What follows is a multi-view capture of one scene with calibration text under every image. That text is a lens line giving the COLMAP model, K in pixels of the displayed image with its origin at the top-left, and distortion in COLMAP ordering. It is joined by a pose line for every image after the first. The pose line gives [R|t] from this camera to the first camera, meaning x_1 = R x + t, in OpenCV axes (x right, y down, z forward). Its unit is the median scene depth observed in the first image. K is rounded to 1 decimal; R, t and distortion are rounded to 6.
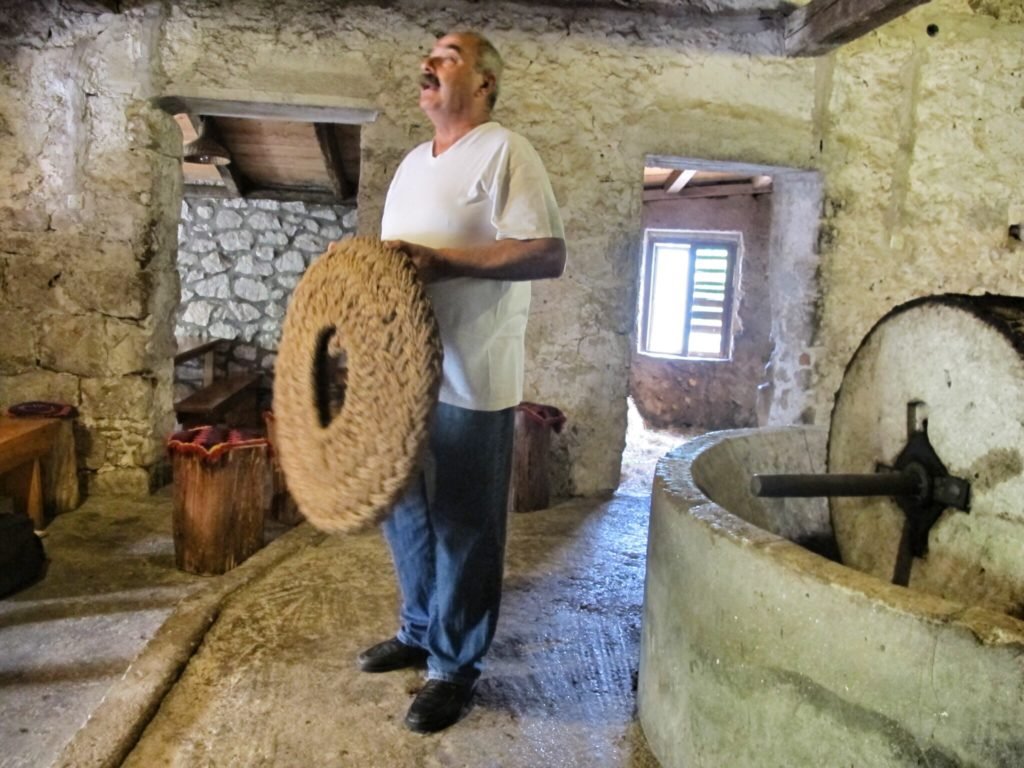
lens RADIAL K [[871.1, 0, 510.9], [0, 871.1, 380.5], [0, 0, 1]] dist [-0.131617, 0.088351]
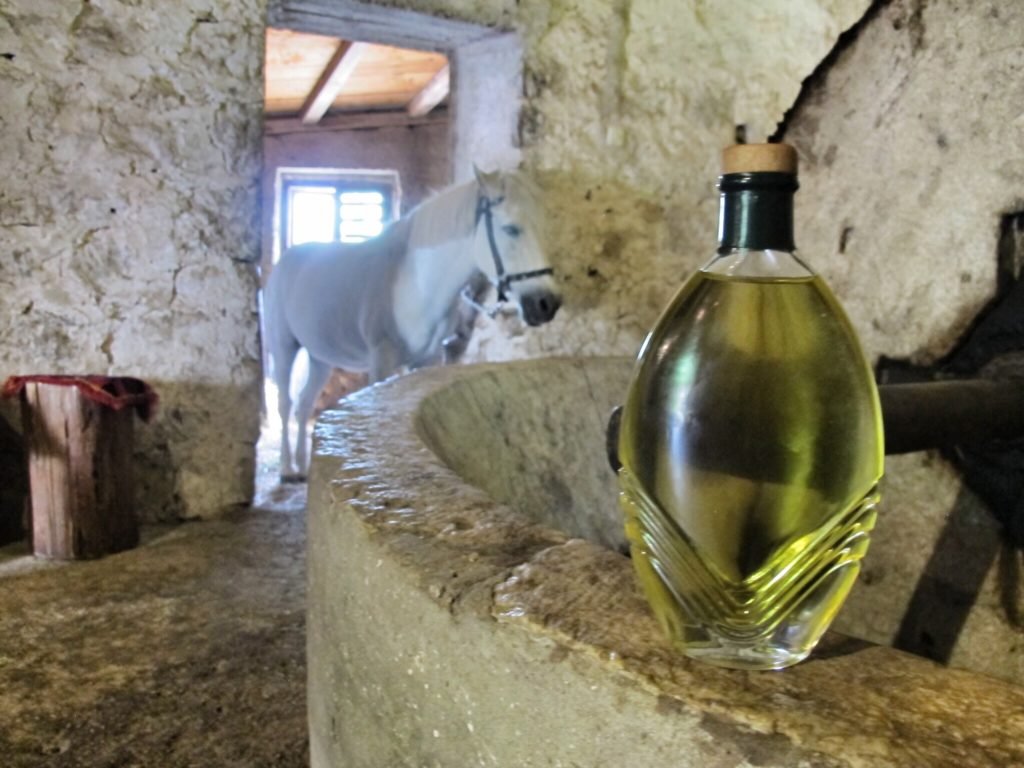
lens RADIAL K [[871.1, 0, 510.9], [0, 871.1, 380.5], [0, 0, 1]] dist [-0.131617, 0.088351]
pose [[0.918129, -0.065039, 0.390909, 0.054568], [0.065945, 0.997761, 0.011121, 0.040520], [-0.390757, 0.015568, 0.920362, 0.335016]]
